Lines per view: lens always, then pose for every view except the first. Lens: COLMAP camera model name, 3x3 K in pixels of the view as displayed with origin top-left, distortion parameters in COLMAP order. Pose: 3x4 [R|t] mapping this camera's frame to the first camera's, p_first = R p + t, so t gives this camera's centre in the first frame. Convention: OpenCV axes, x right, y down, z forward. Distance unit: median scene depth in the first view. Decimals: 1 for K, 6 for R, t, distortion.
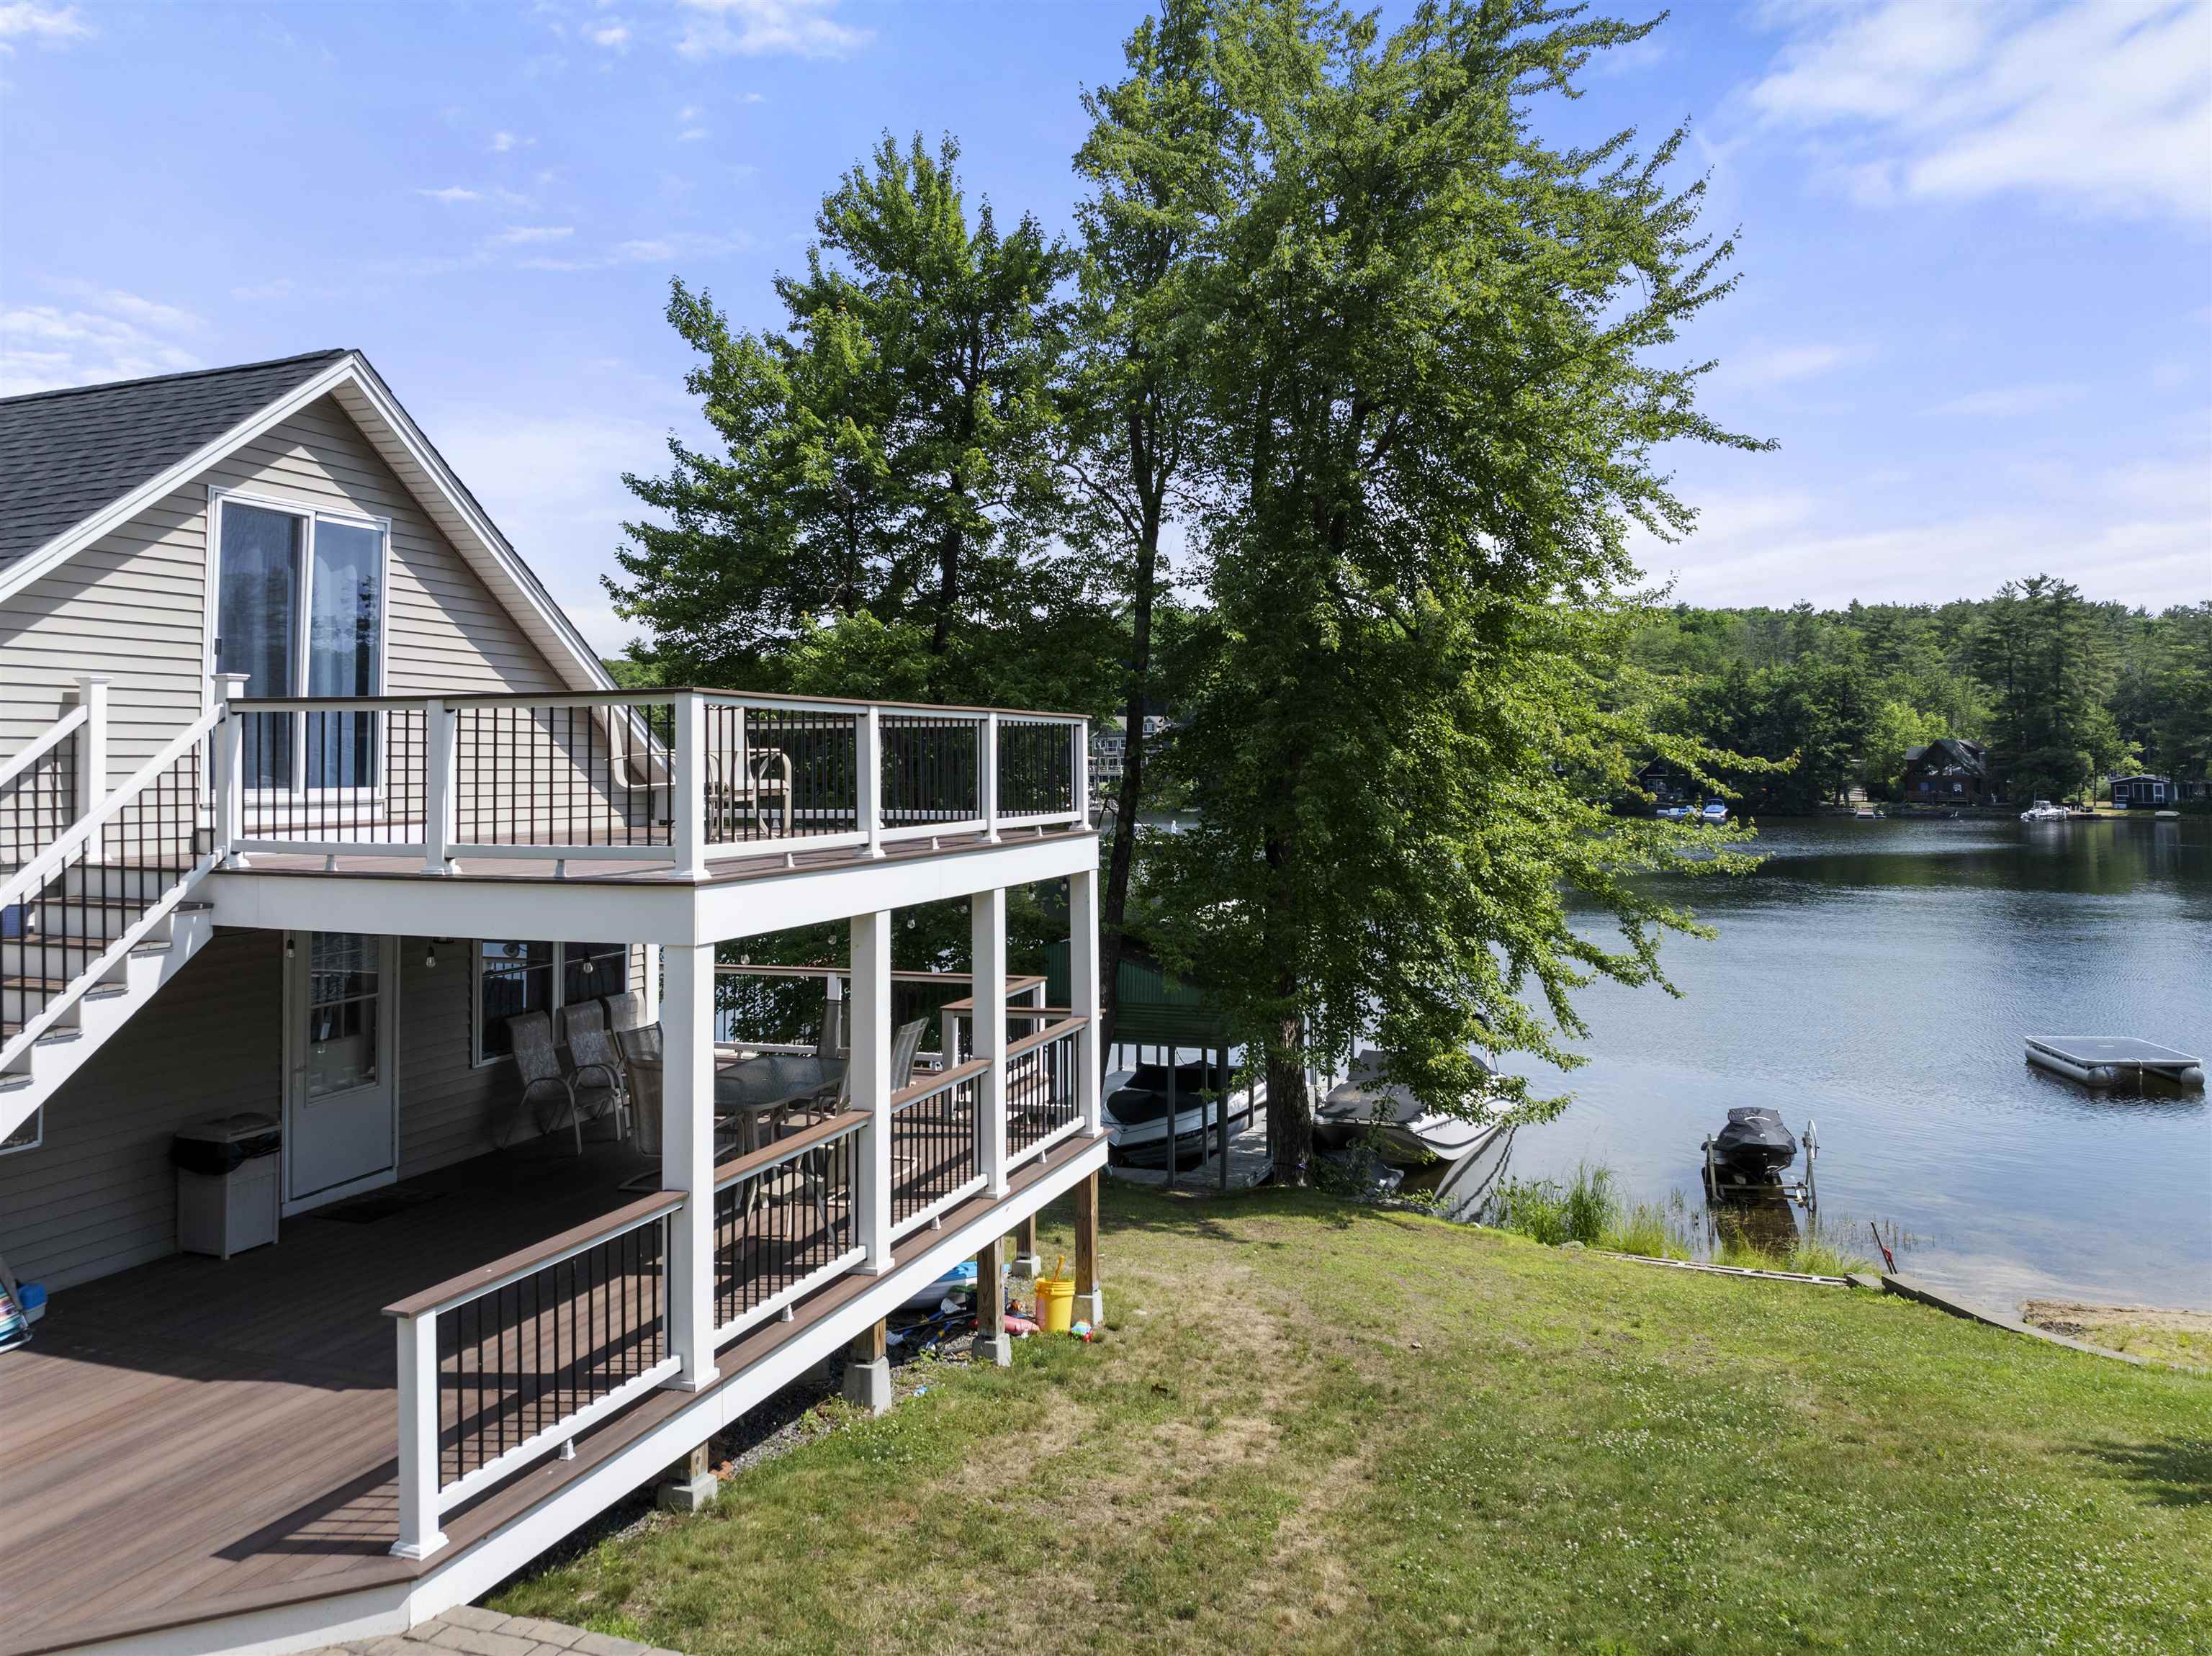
lens RADIAL K [[1595.8, 0, 1066.5], [0, 1595.8, 643.2], [0, 0, 1]] dist [-0.020382, -0.017799]
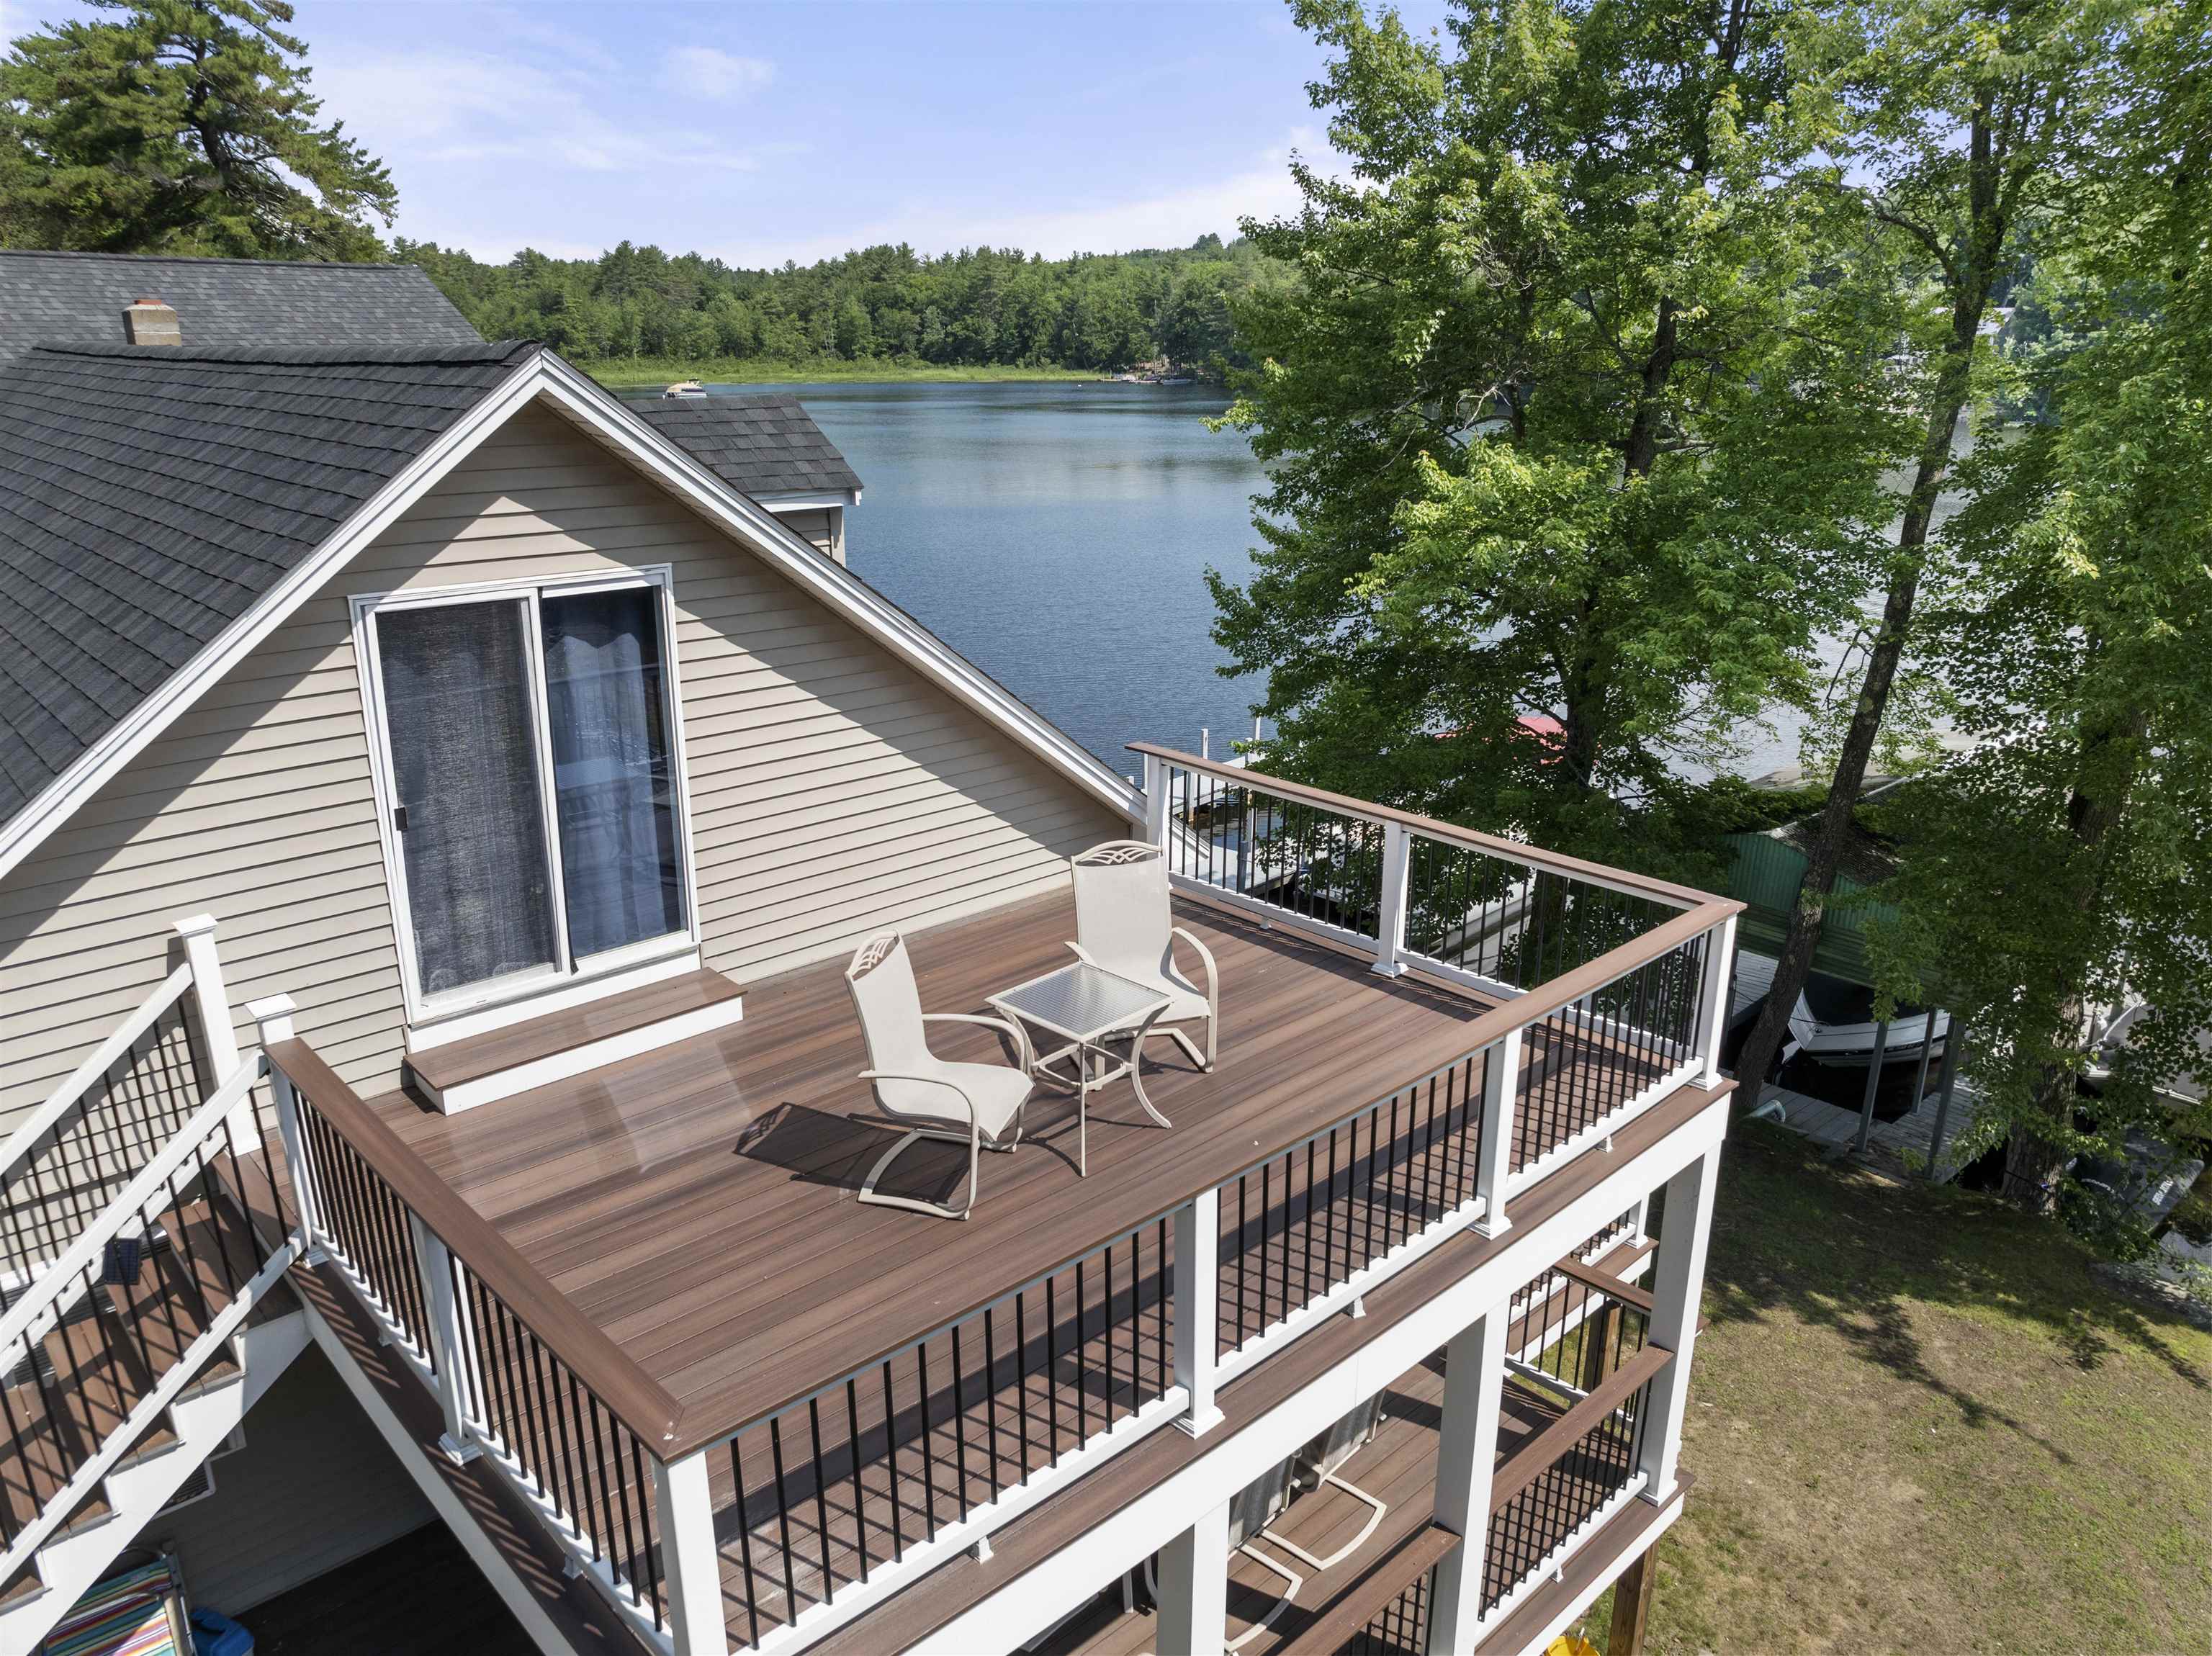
lens RADIAL K [[1595.8, 0, 1071.8], [0, 1595.8, 863.6], [0, 0, 1]] dist [-0.020382, -0.017799]
pose [[0.903185, 0.131152, -0.408725, 0.015904], [0.022729, 0.936232, 0.350645, -0.105485], [0.428650, -0.325988, 0.842610, 0.244542]]
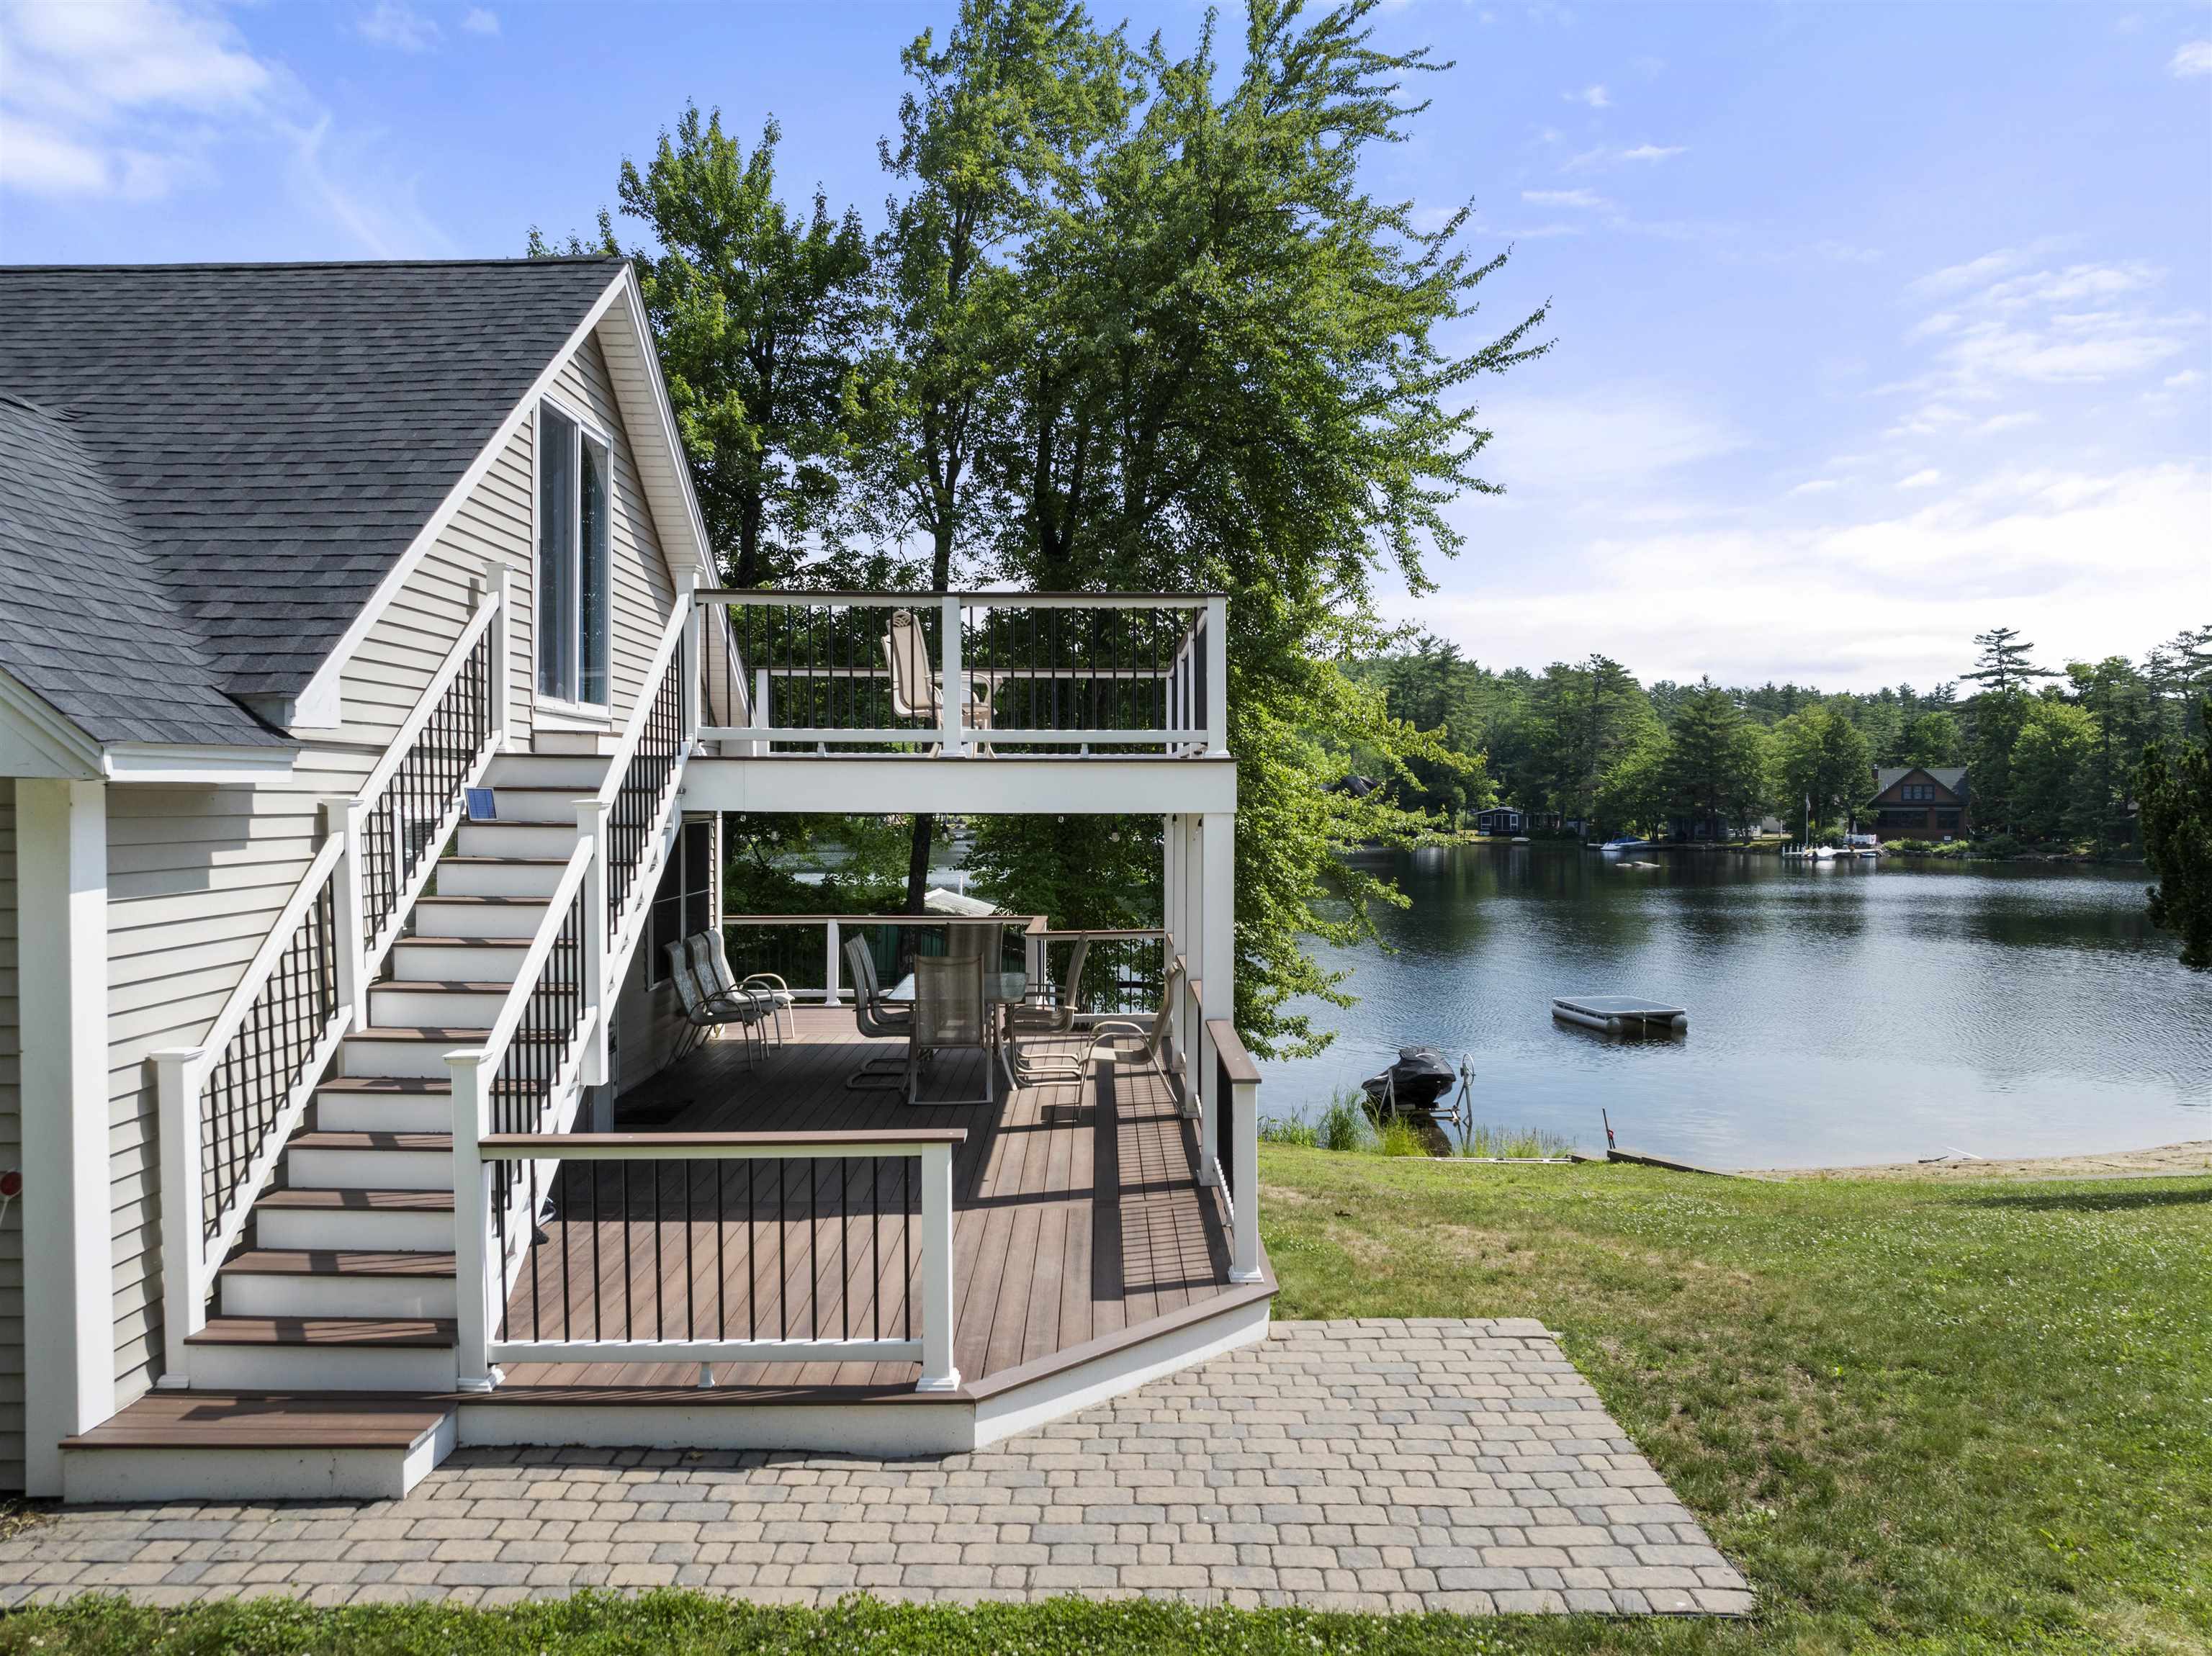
lens RADIAL K [[1595.8, 0, 1096.0], [0, 1595.8, 798.8], [0, 0, 1]] dist [-0.020382, -0.017799]
pose [[0.933067, 0.003868, 0.359683, -0.267717], [-0.030646, 0.997161, 0.068776, 0.037204], [-0.358396, -0.075195, 0.930536, -0.015993]]
